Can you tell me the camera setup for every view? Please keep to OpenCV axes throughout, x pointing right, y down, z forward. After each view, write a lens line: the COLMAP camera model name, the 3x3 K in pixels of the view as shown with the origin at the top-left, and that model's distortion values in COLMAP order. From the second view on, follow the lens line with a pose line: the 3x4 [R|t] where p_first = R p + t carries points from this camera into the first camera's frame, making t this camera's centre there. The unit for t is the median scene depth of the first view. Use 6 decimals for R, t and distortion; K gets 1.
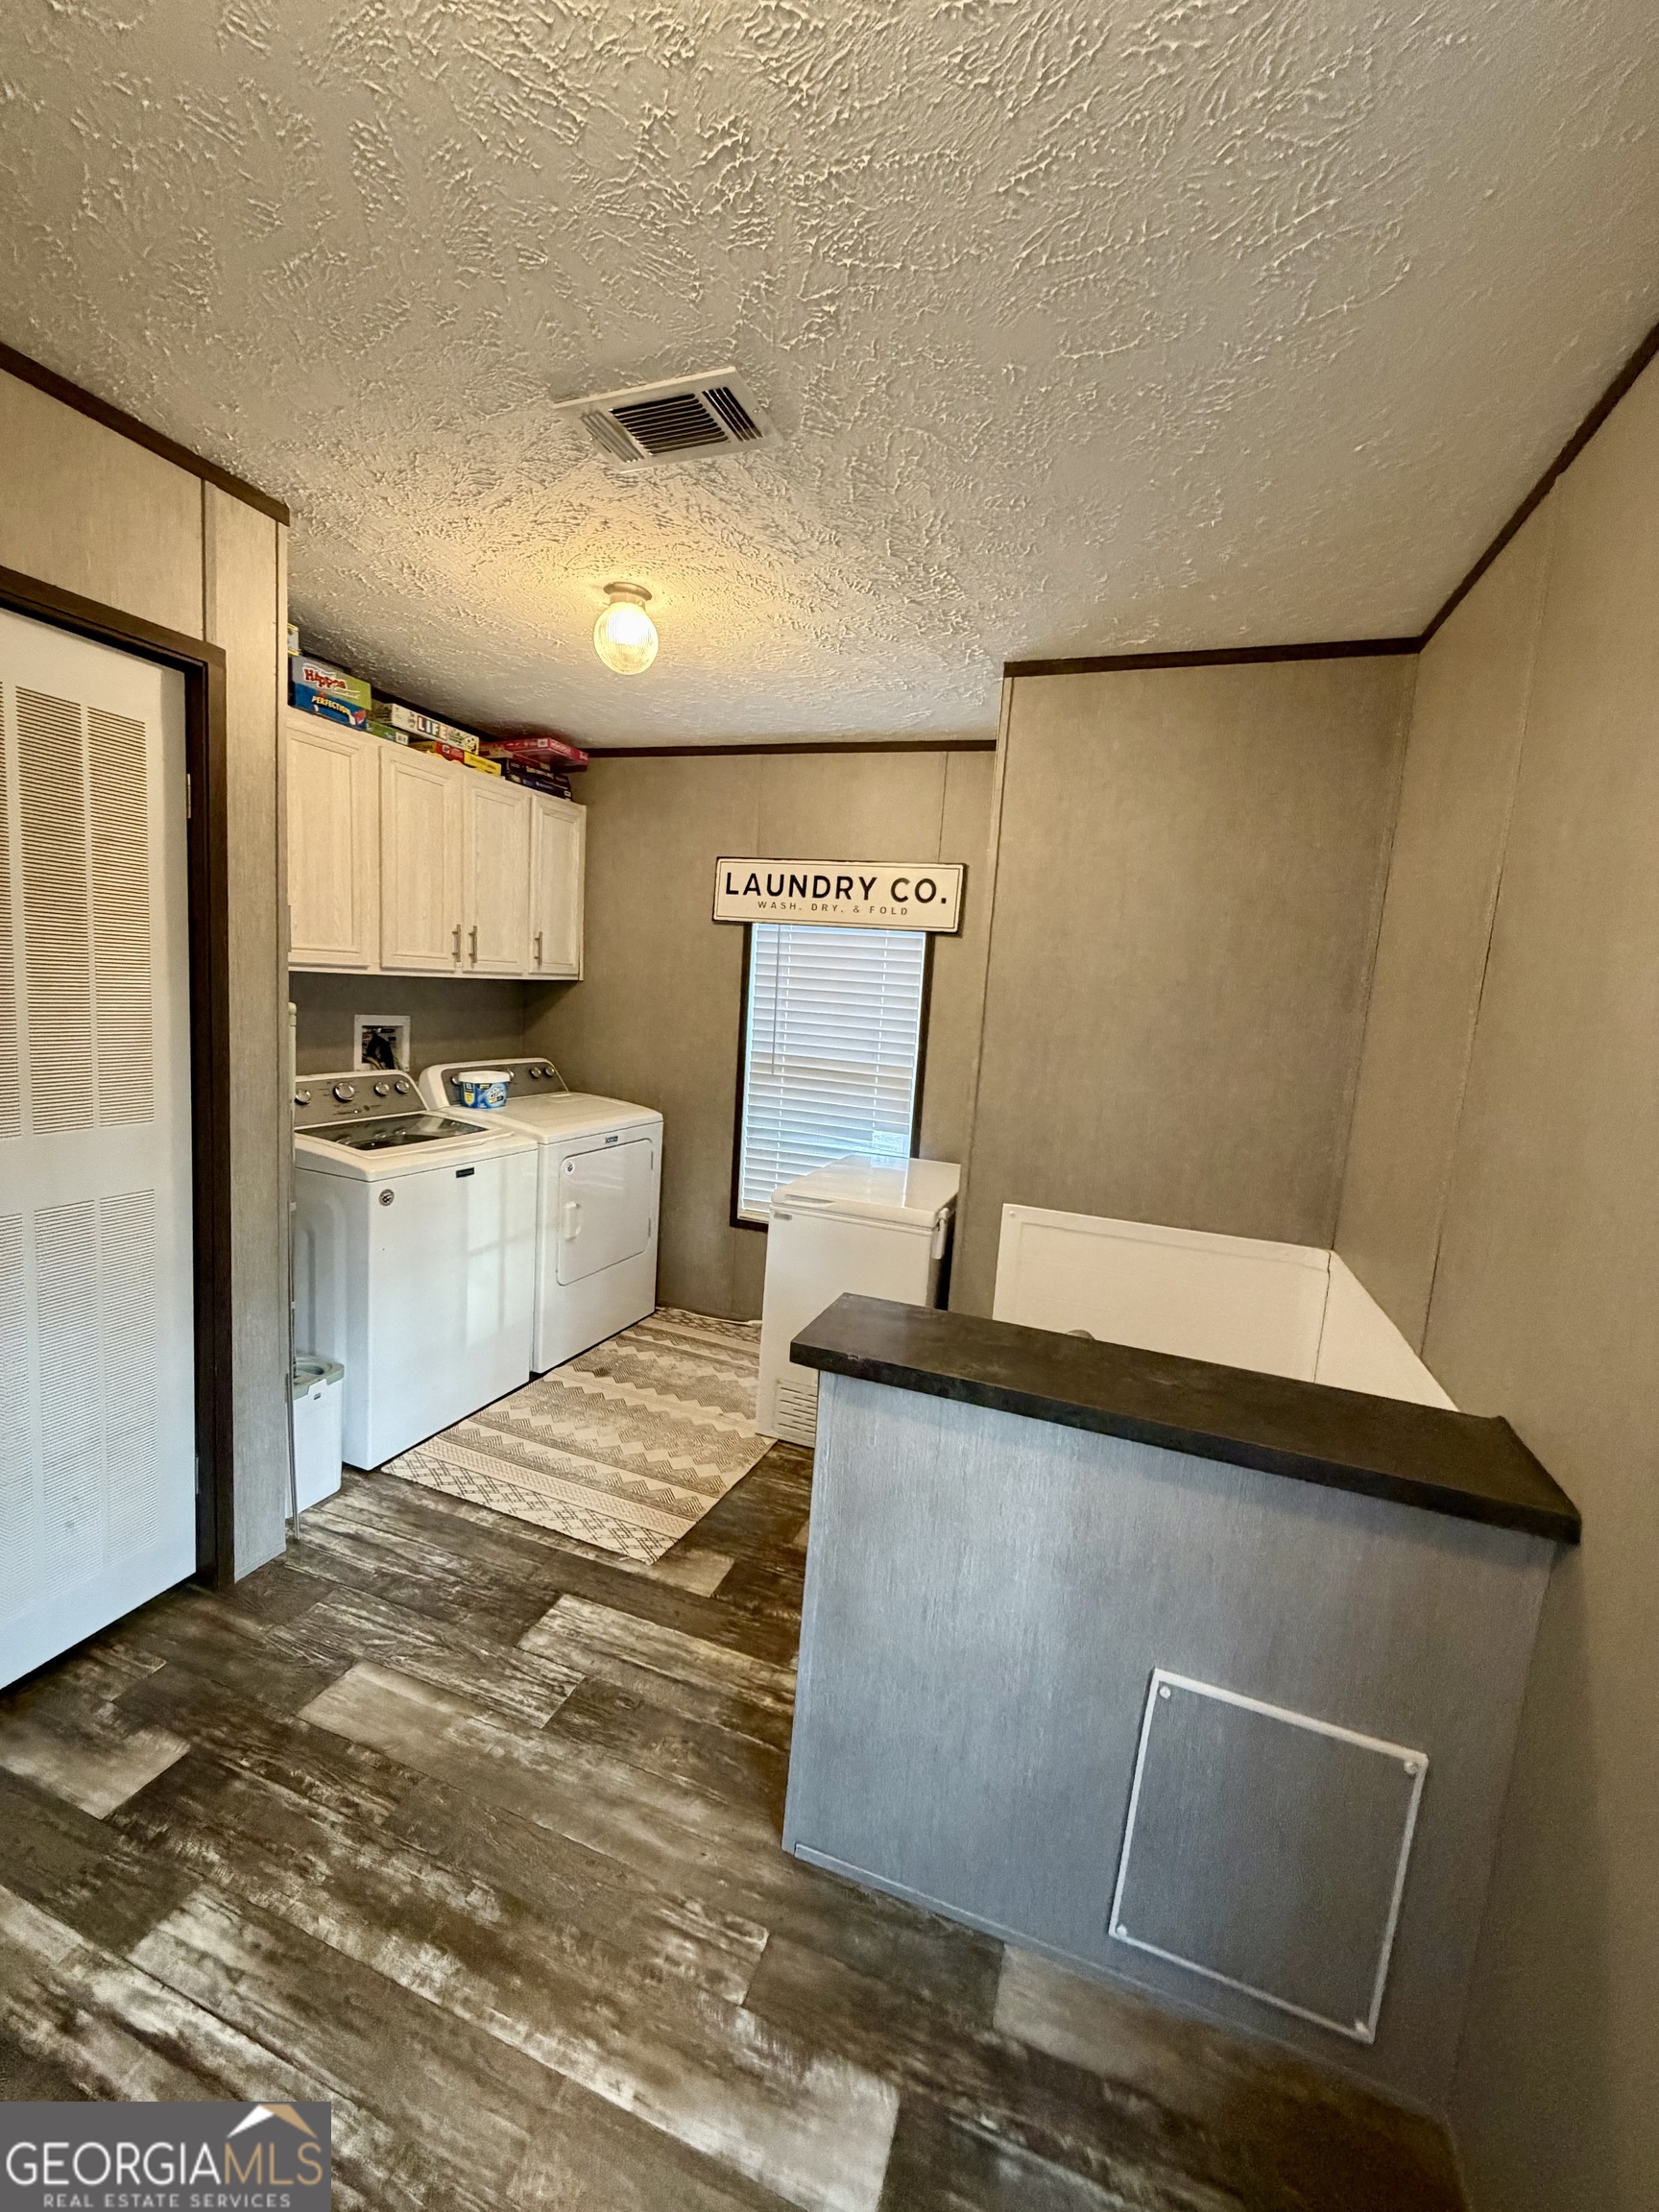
lens RADIAL K [[883.2, 0, 835.8], [0, 883.2, 1094.5], [0, 0, 1]] dist [0.002524, 0.000388]
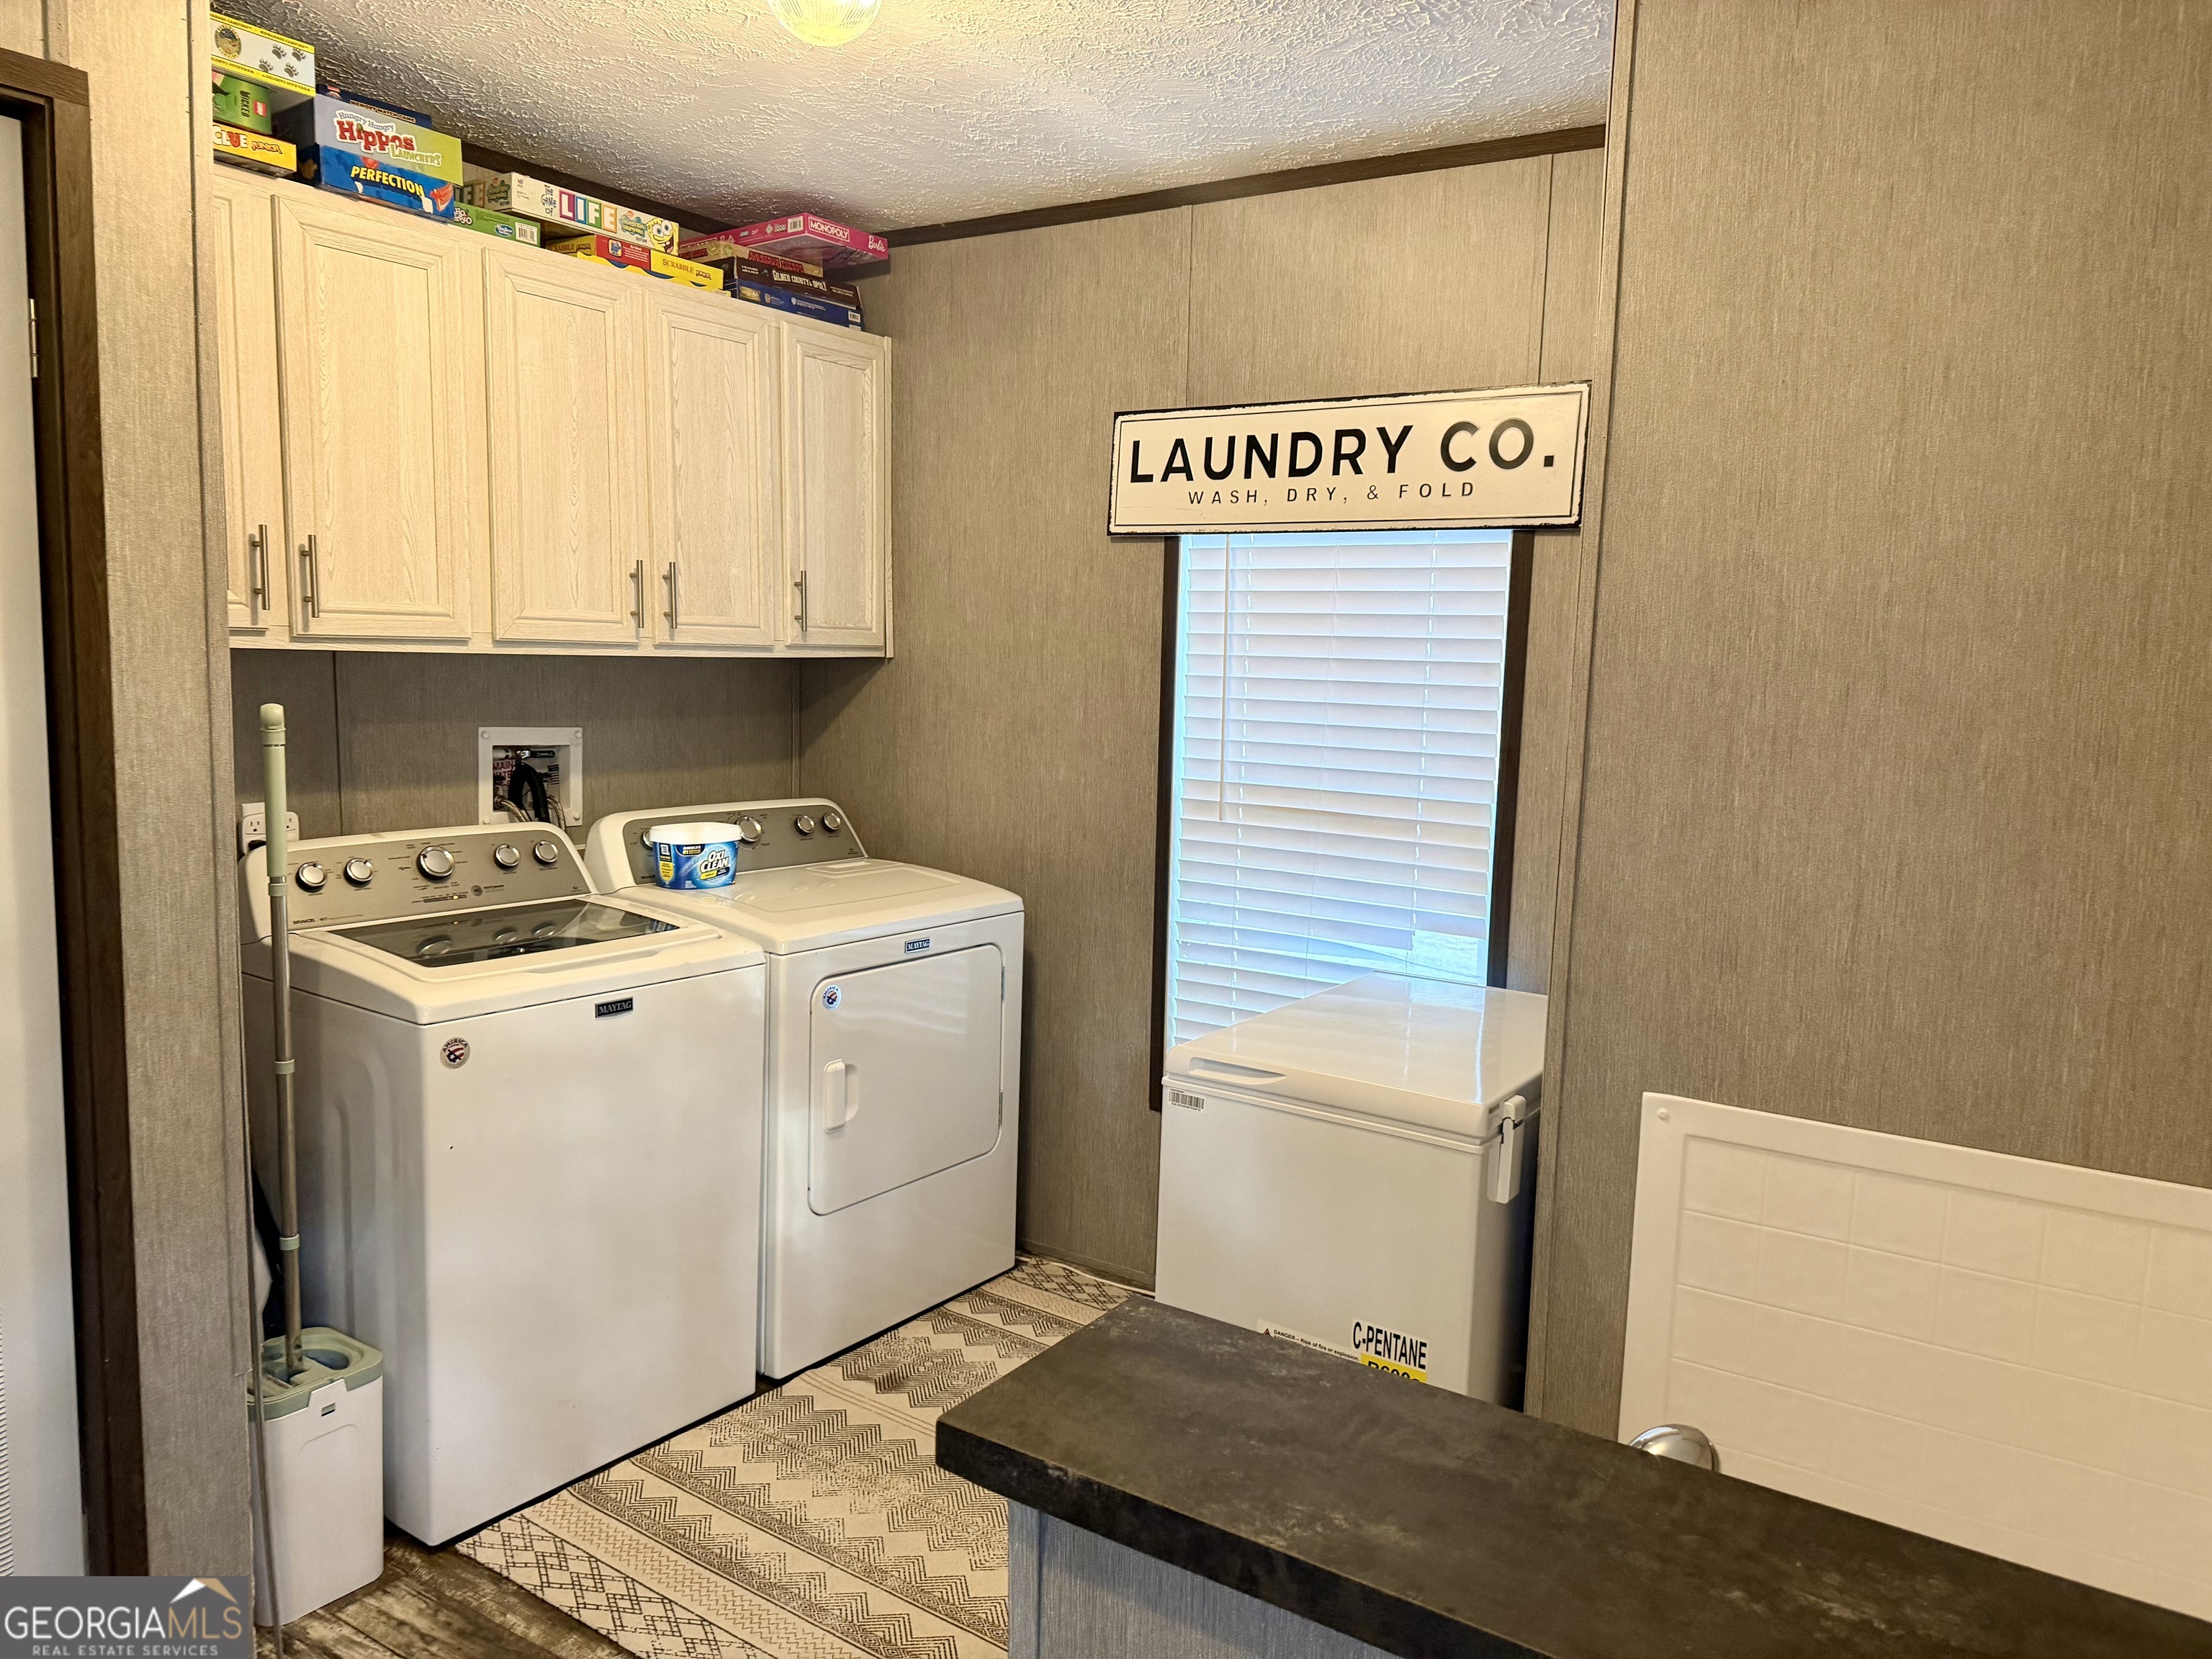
lens RADIAL K [[1556.7, 0, 1106.1], [0, 1556.7, 841.4], [0, 0, 1]] dist [0.101803, -0.144241]
pose [[0.972230, -0.010363, -0.233798, 0.087482], [0.007527, 0.999887, -0.013018, 0.000348], [0.233907, 0.010897, 0.972198, 0.099208]]
